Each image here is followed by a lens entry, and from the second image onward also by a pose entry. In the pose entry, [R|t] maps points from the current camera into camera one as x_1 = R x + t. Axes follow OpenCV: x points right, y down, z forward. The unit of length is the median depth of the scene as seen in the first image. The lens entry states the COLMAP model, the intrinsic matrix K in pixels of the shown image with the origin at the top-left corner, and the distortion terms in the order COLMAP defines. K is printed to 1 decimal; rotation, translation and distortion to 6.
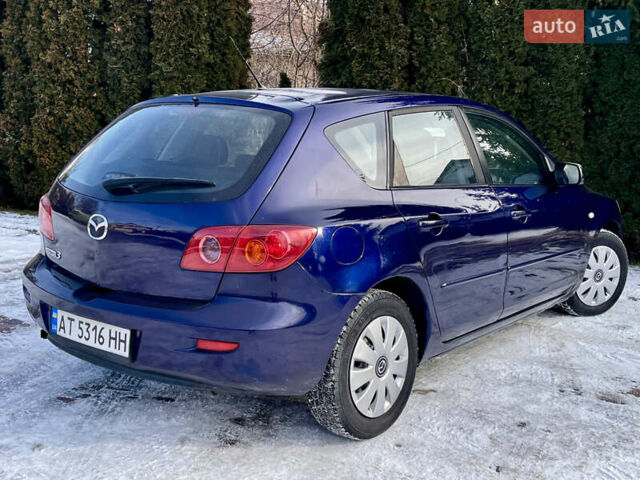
lens RADIAL K [[697.2, 0, 340.4], [0, 697.2, 240.6], [0, 0, 1]] dist [0.075065, -0.056342]
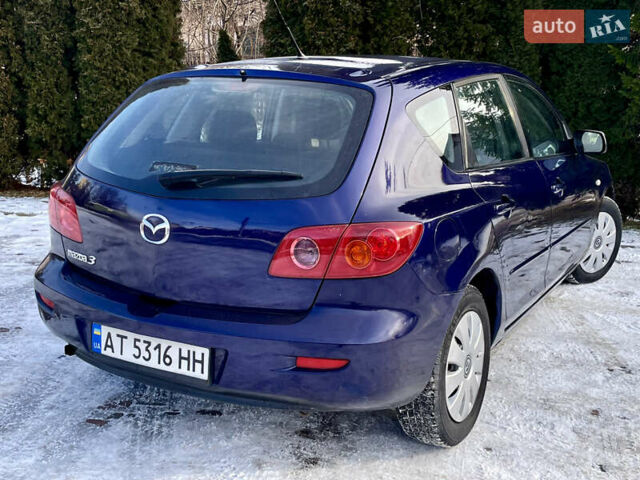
lens RADIAL K [[698.2, 0, 329.6], [0, 698.2, 238.4], [0, 0, 1]] dist [0.071724, -0.057178]
pose [[0.989394, -0.042288, 0.138968, -0.222825], [0.033806, 0.997451, 0.062836, -0.047339], [-0.141271, -0.057471, 0.988301, 0.114898]]
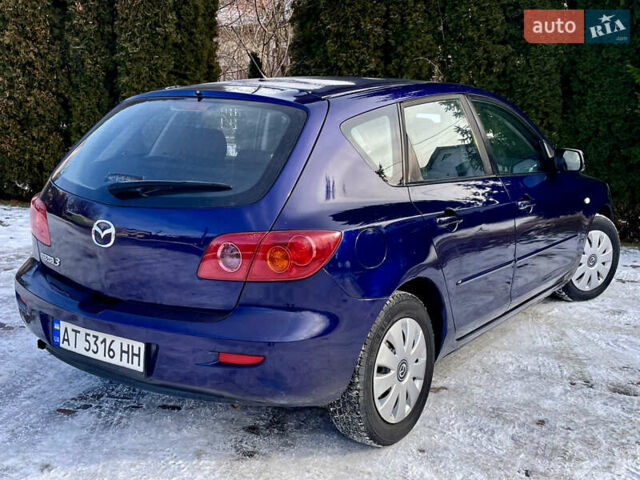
lens RADIAL K [[698.2, 0, 329.6], [0, 698.2, 238.4], [0, 0, 1]] dist [0.071724, -0.057178]
pose [[0.998616, -0.021568, 0.047978, -0.077726], [0.019988, 0.999250, 0.033160, -0.033296], [-0.048657, -0.032155, 0.998298, 0.041546]]
